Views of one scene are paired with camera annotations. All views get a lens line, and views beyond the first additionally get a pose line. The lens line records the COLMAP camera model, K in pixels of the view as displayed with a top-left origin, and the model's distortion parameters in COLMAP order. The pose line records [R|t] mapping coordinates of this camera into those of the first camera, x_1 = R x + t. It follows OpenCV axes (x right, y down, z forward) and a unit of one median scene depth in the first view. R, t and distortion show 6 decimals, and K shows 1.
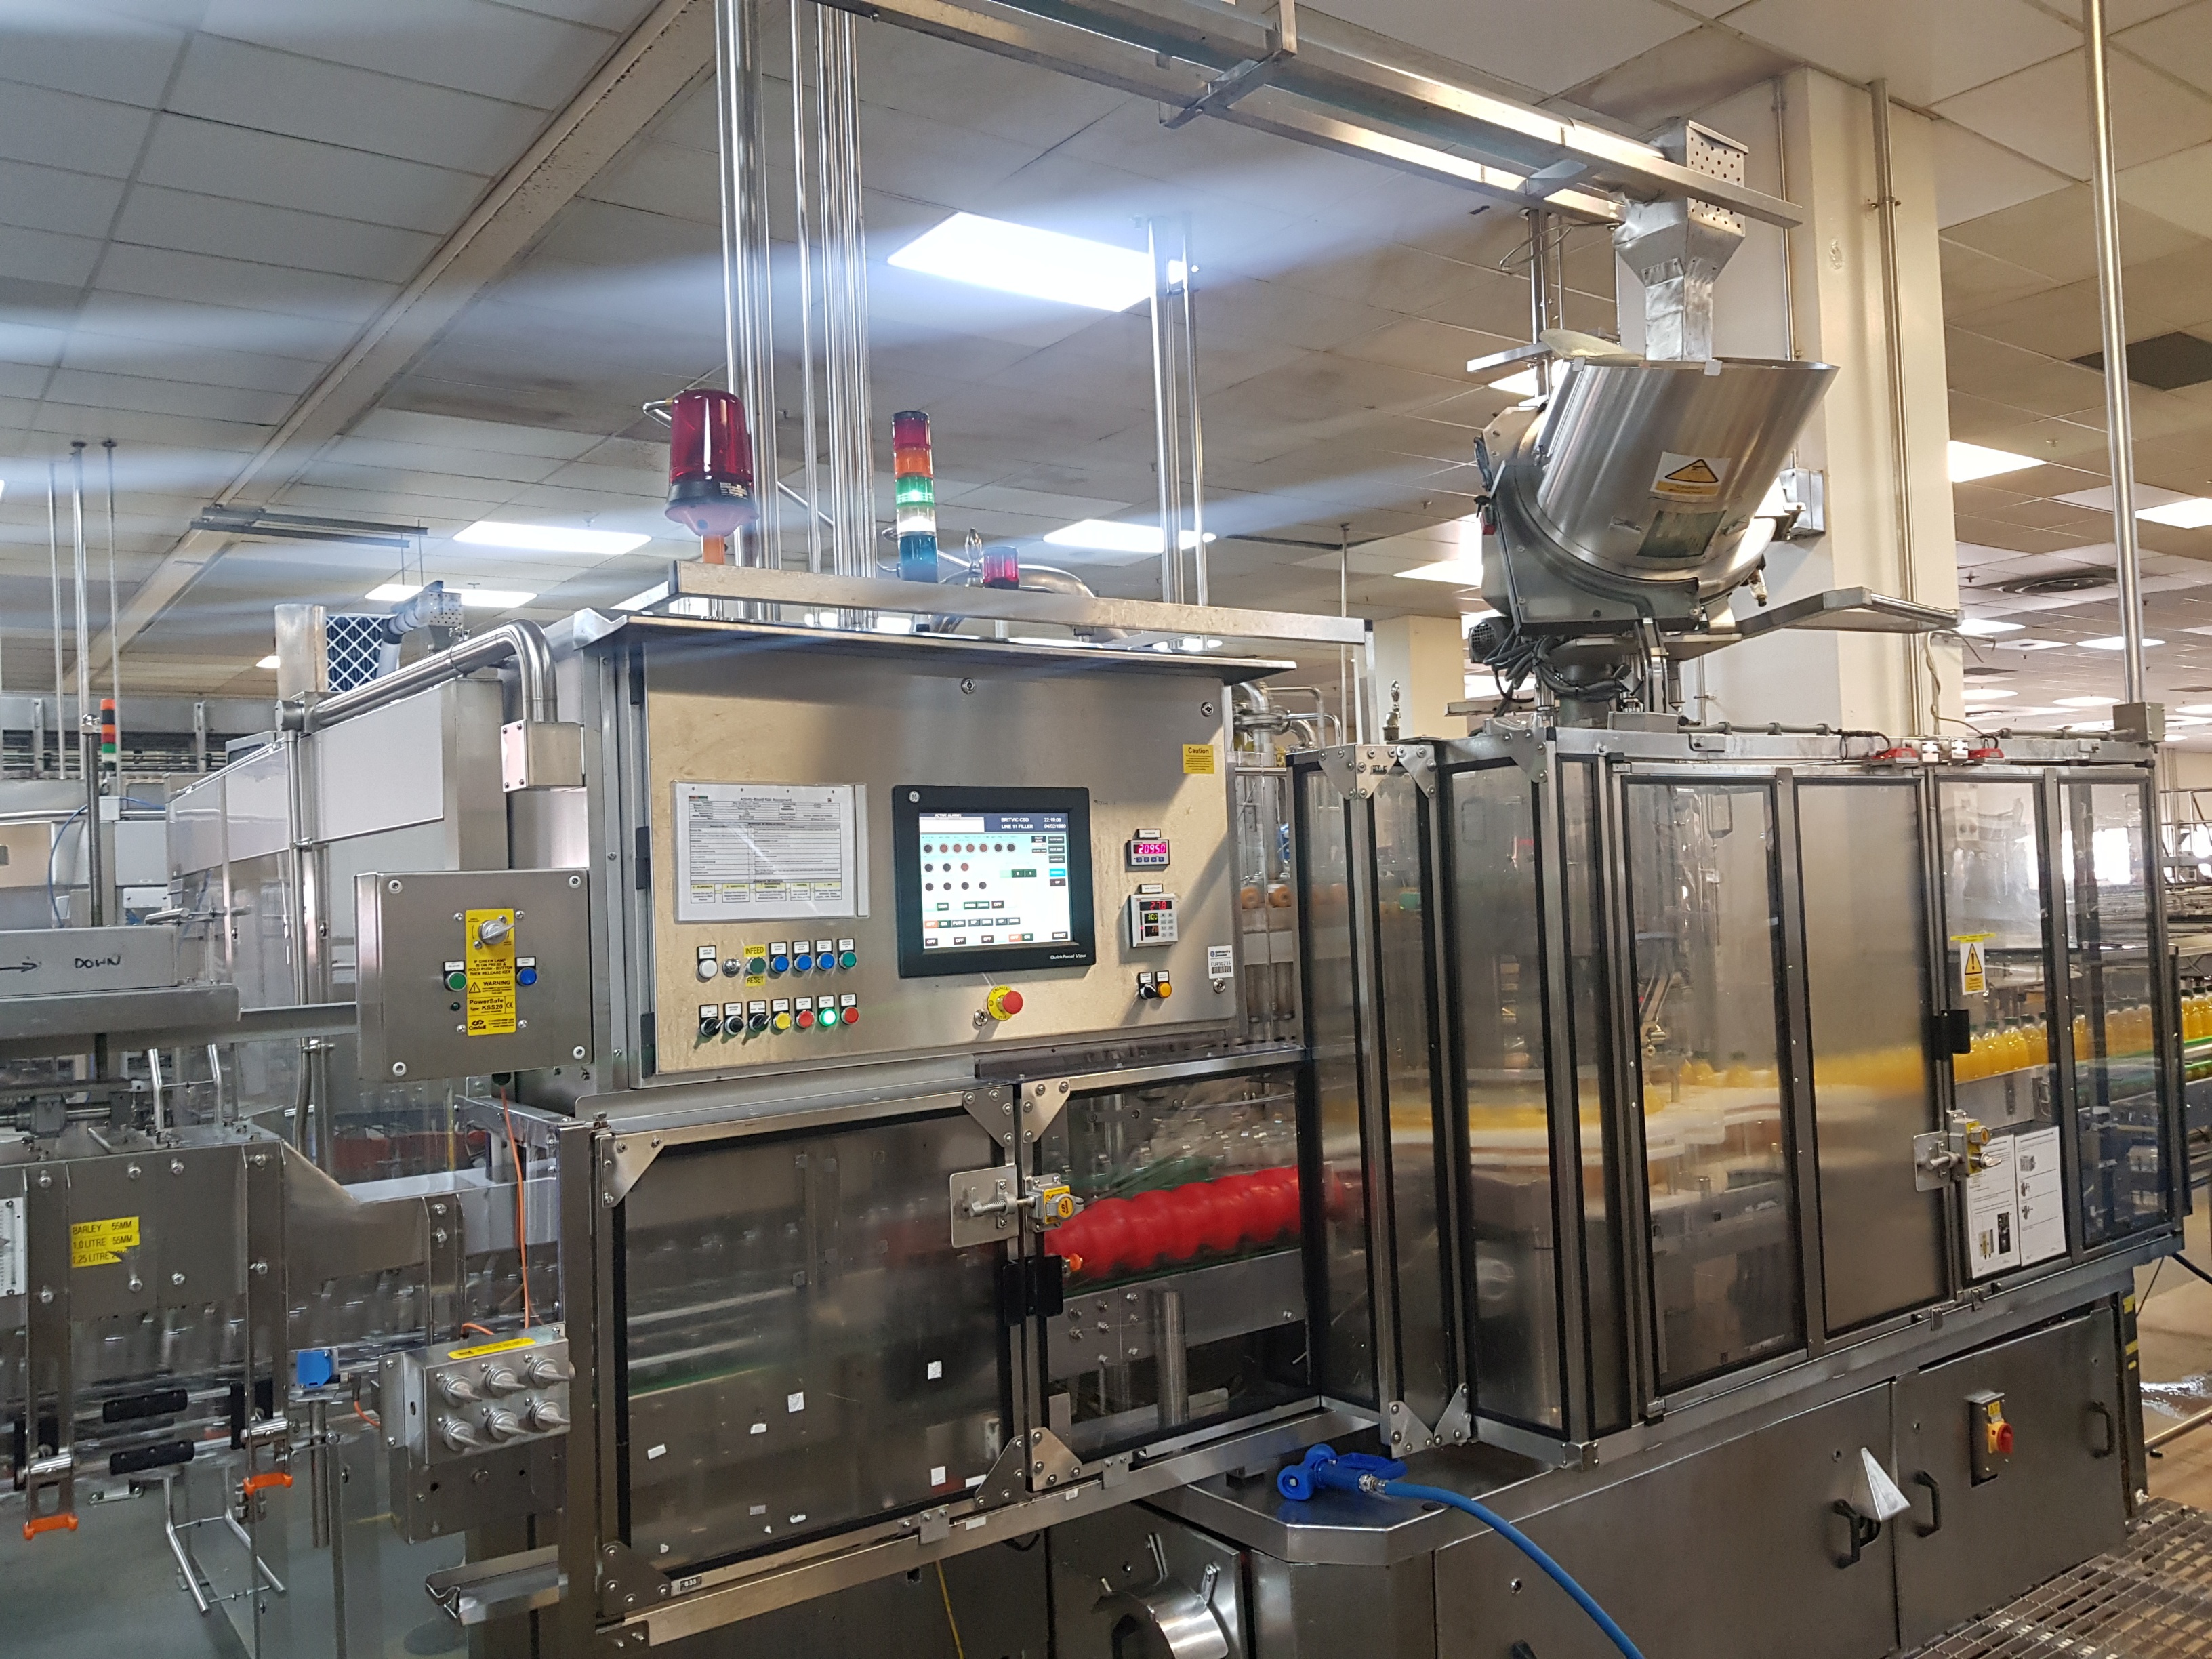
lens RADIAL K [[1703.6, 0, 1111.8], [0, 1703.6, 816.1], [0, 0, 1]] dist [0.085670, -0.144555]
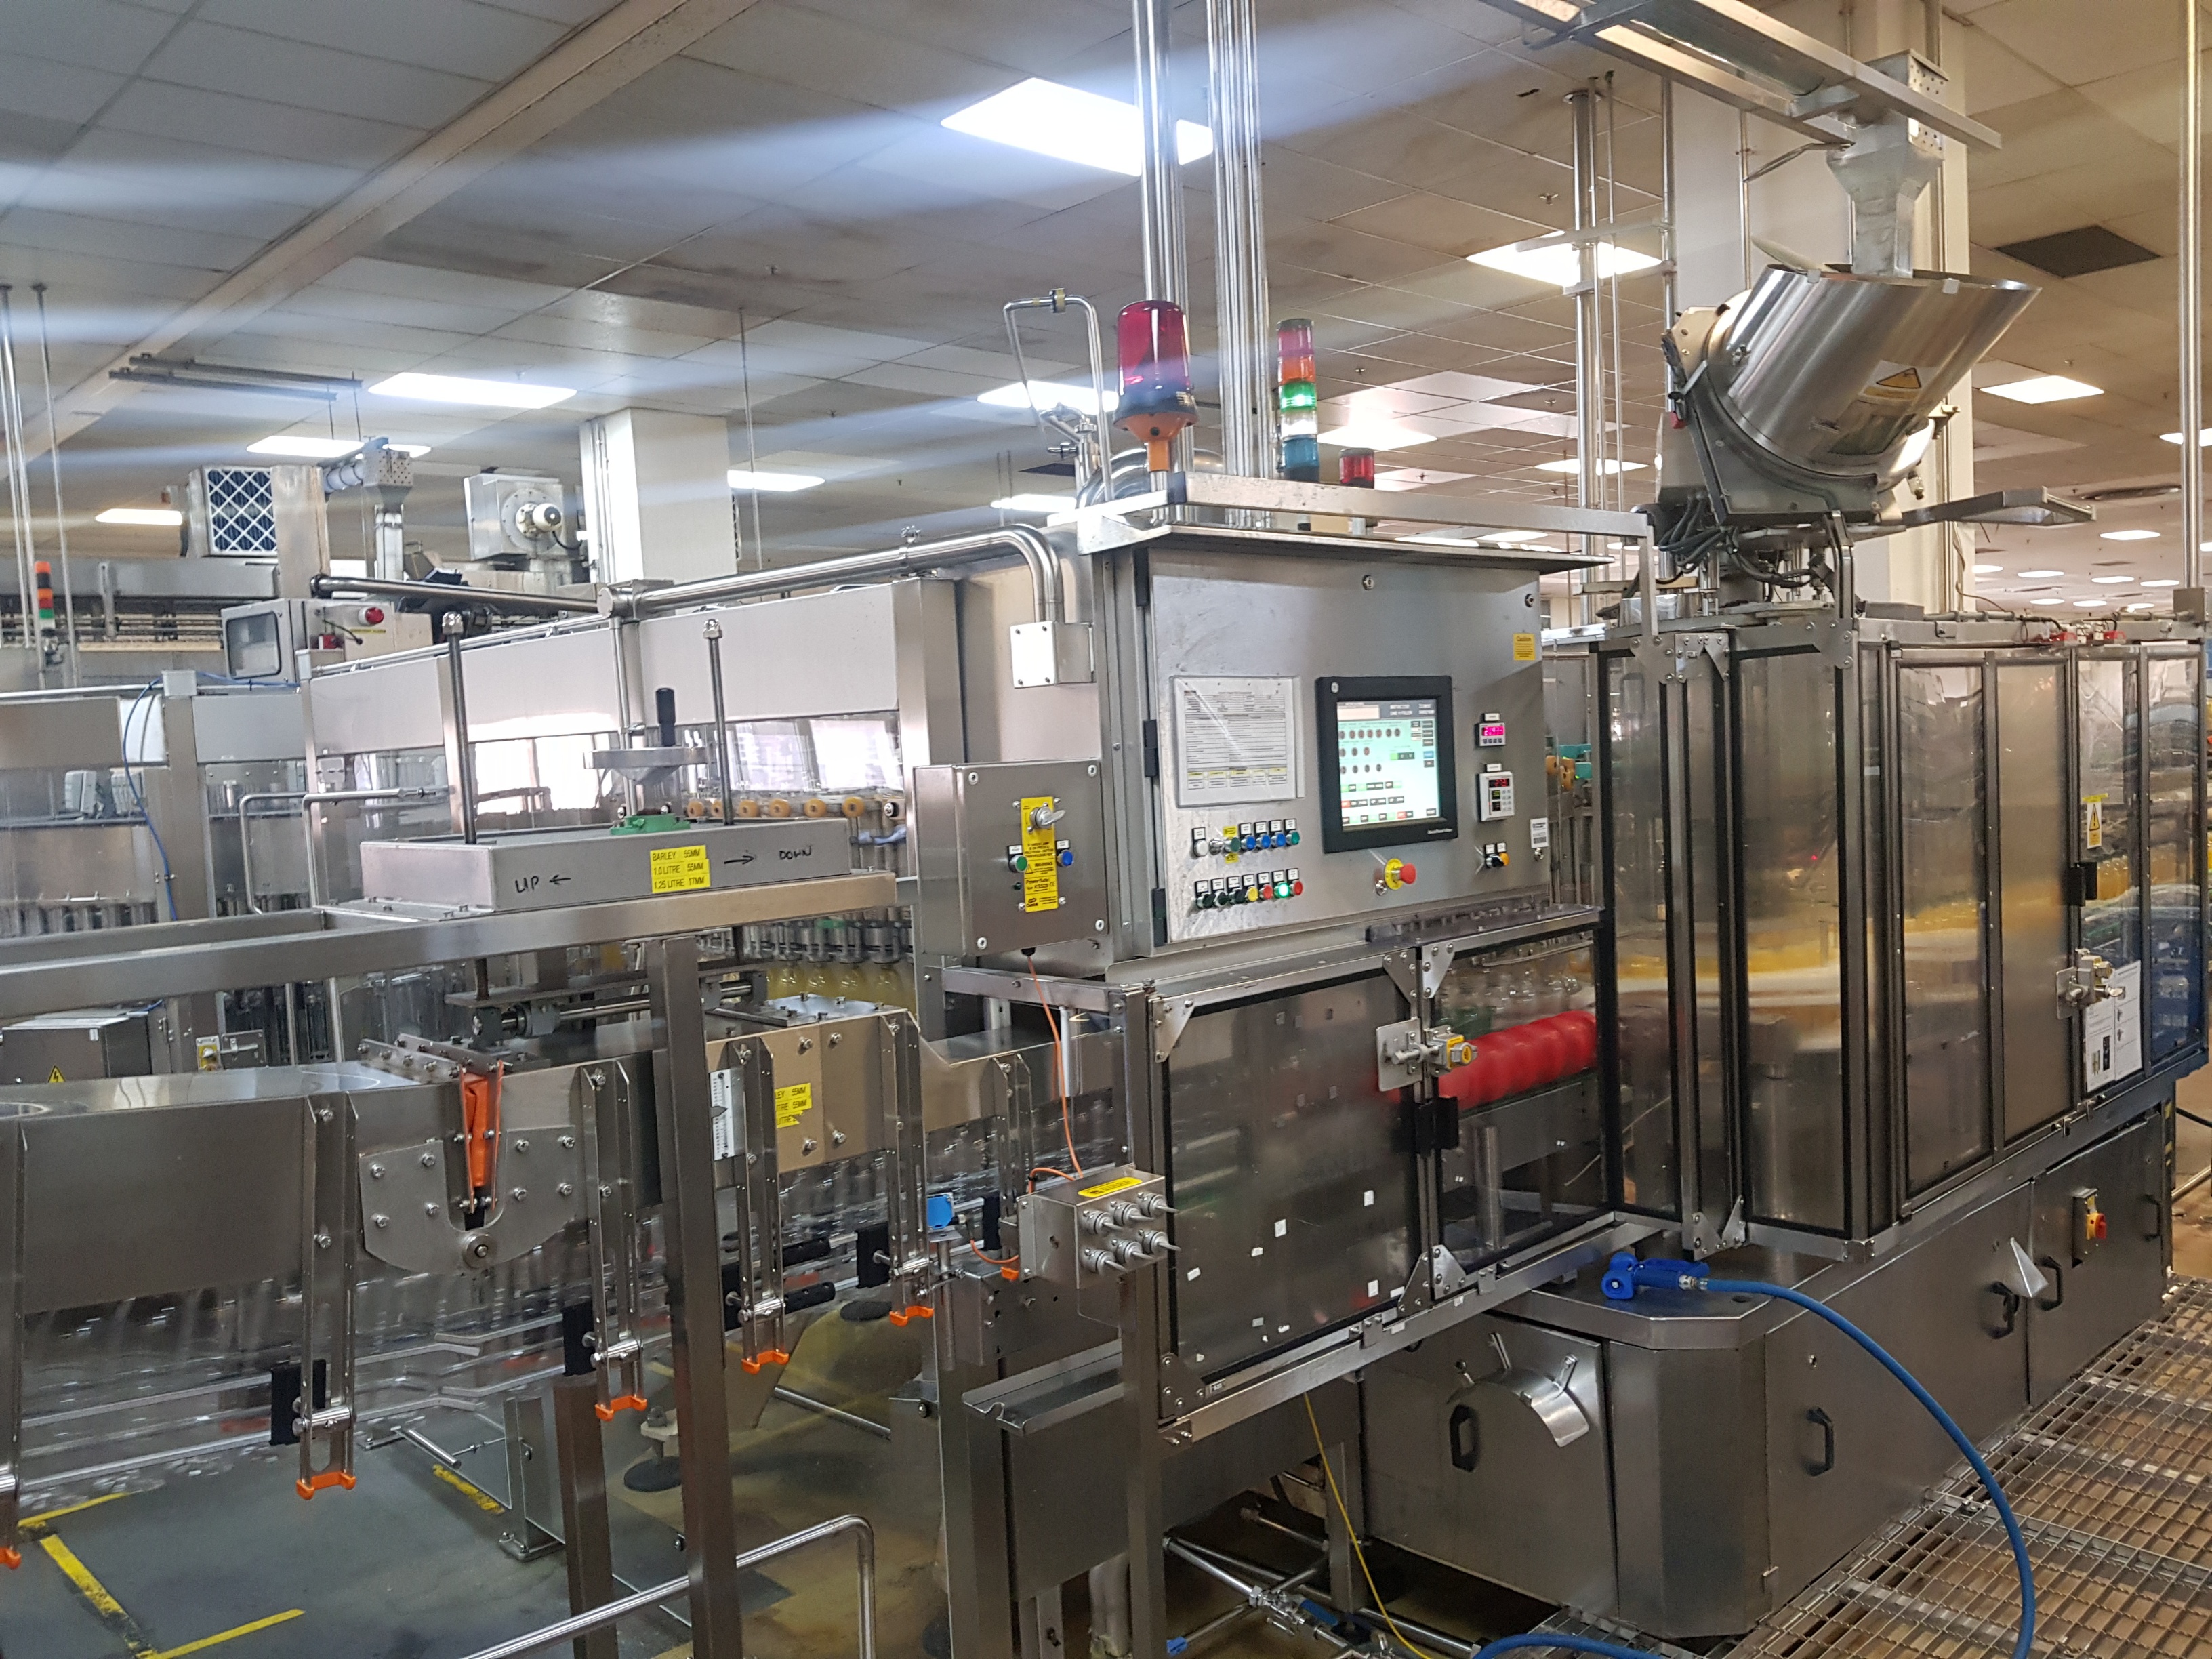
lens RADIAL K [[1704.2, 0, 1106.0], [0, 1704.2, 829.5], [0, 0, 1]] dist [0.070193, -0.107542]
pose [[0.992870, -0.014187, 0.118355, -0.377049], [0.003254, 0.995749, 0.092053, -0.021051], [-0.119158, -0.091012, 0.988695, -0.063948]]
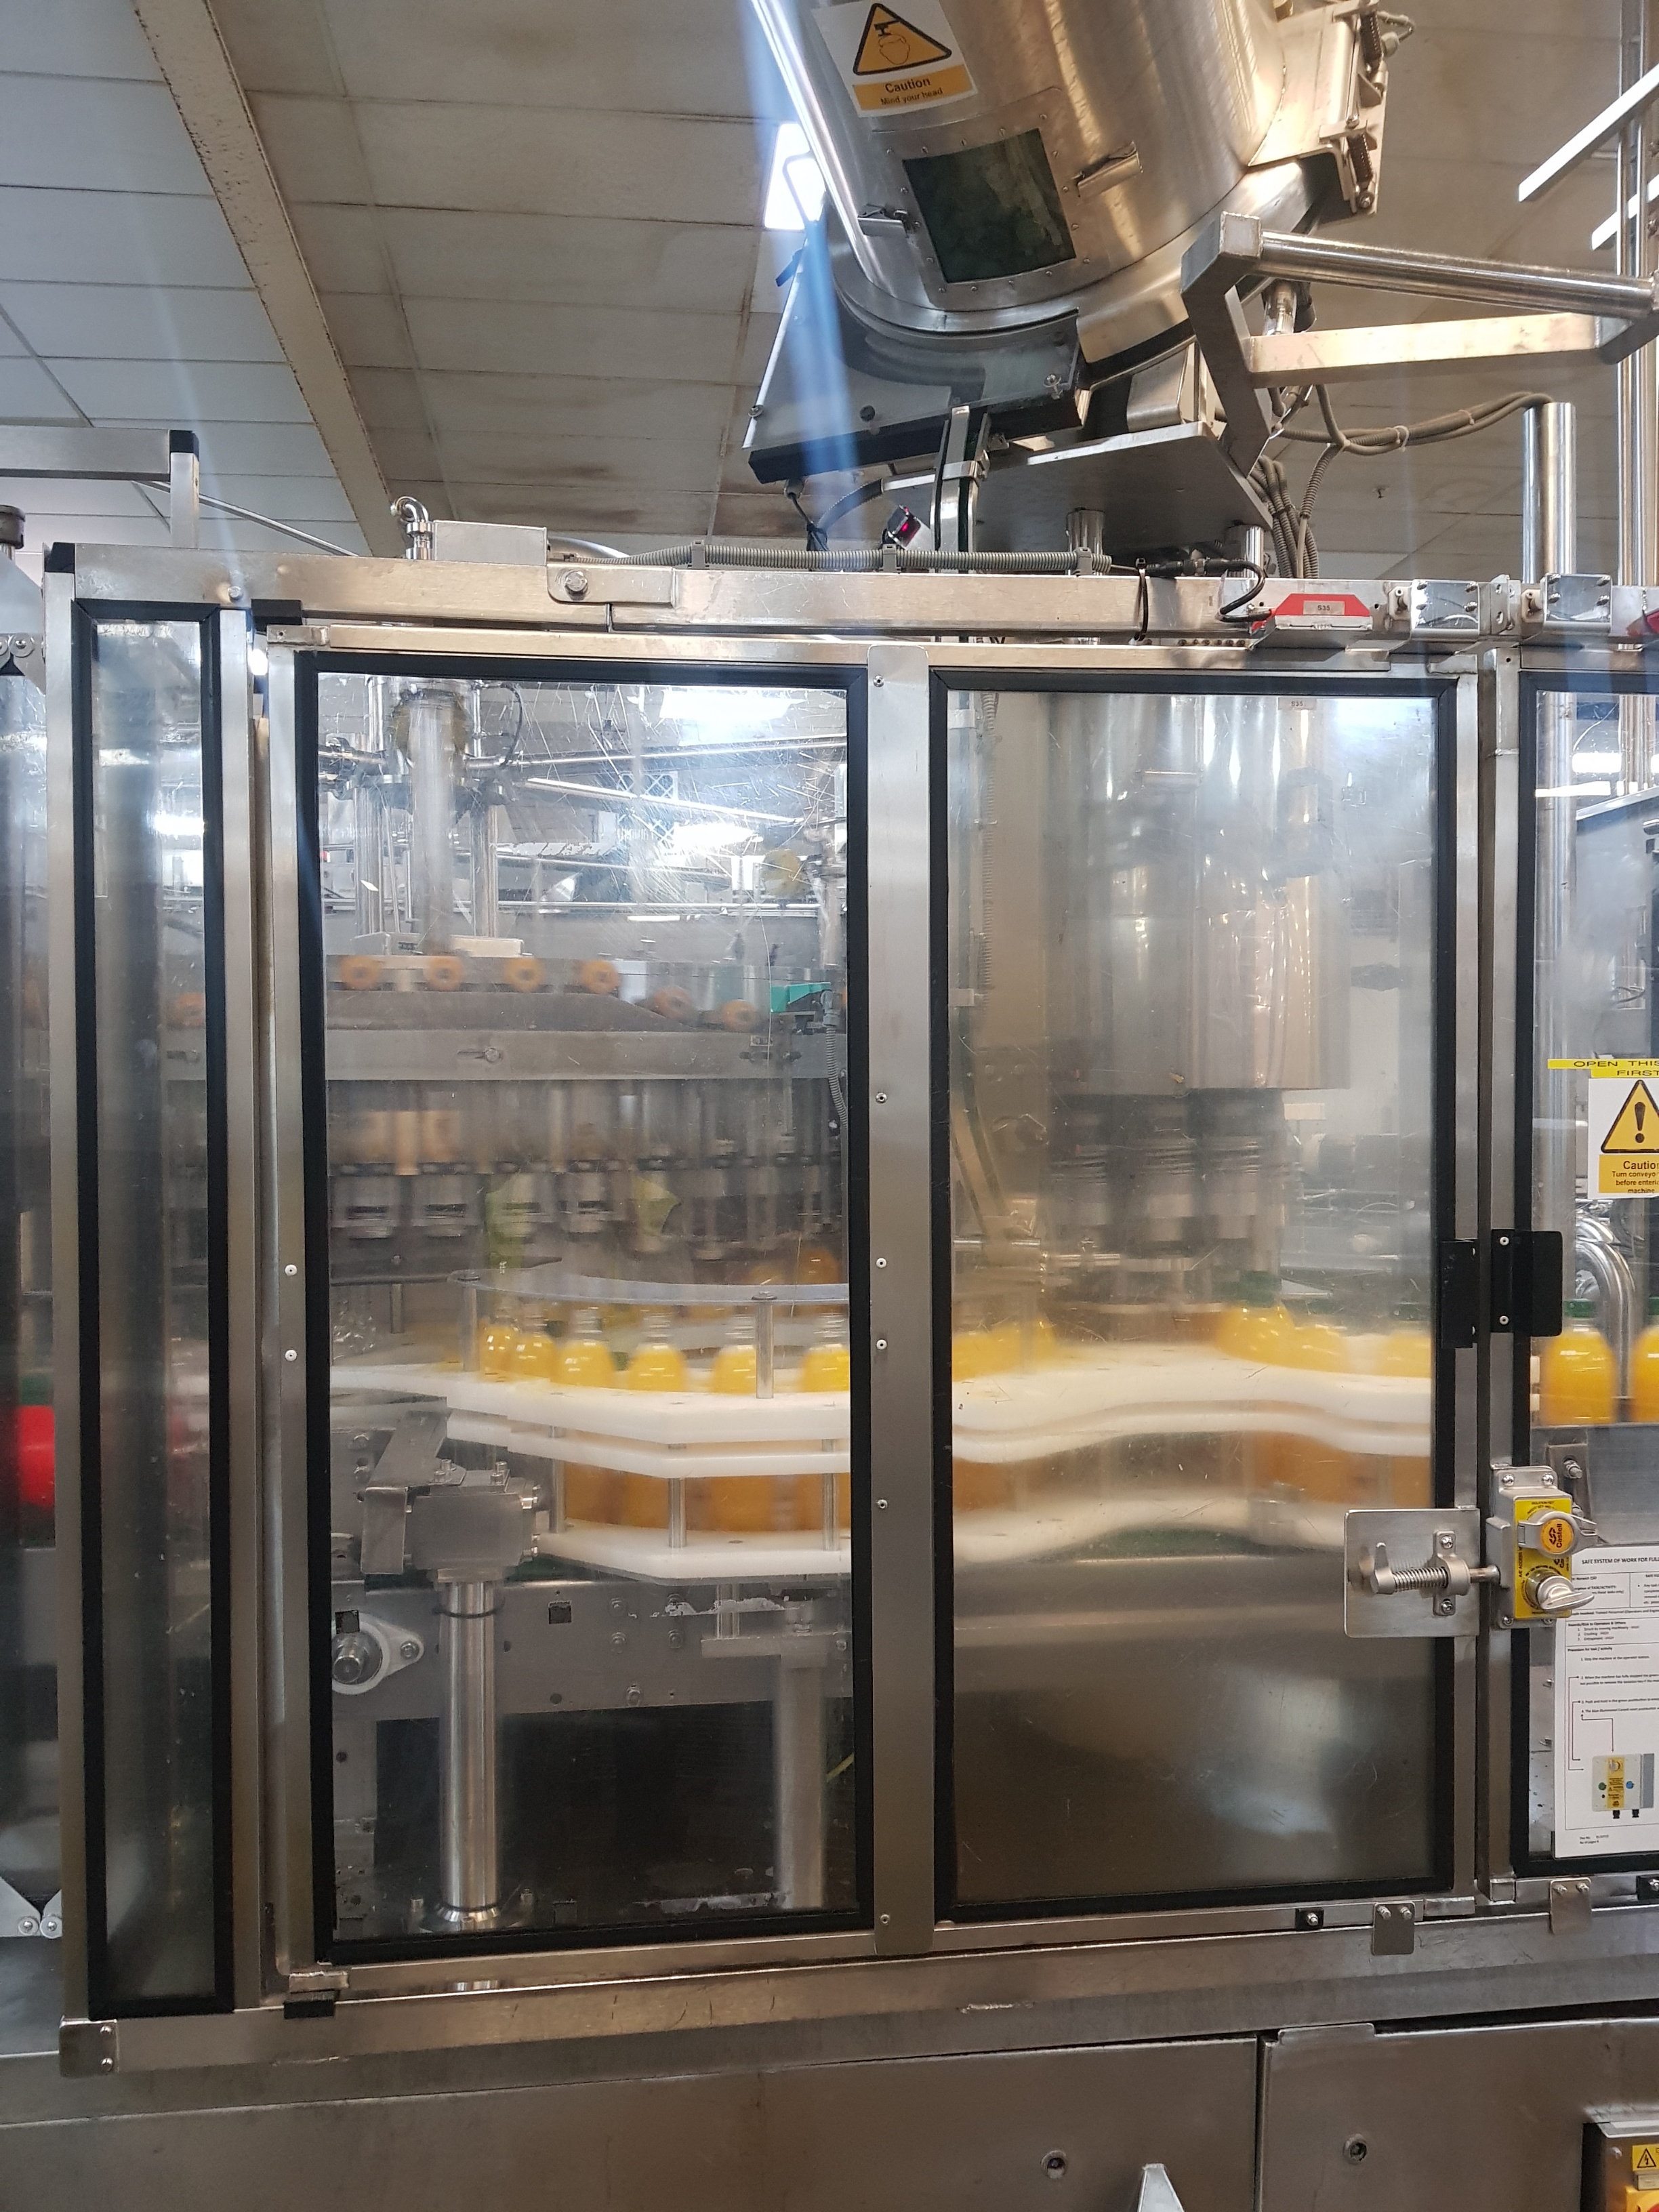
lens RADIAL K [[1704.2, 0, 834.2], [0, 1704.2, 1140.4], [0, 0, 1]] dist [0.070193, -0.107542]
pose [[0.865576, 0.046964, -0.498571, 0.715757], [-0.006940, 0.996622, 0.081830, 0.073969], [0.500730, -0.067370, 0.862978, 0.721588]]
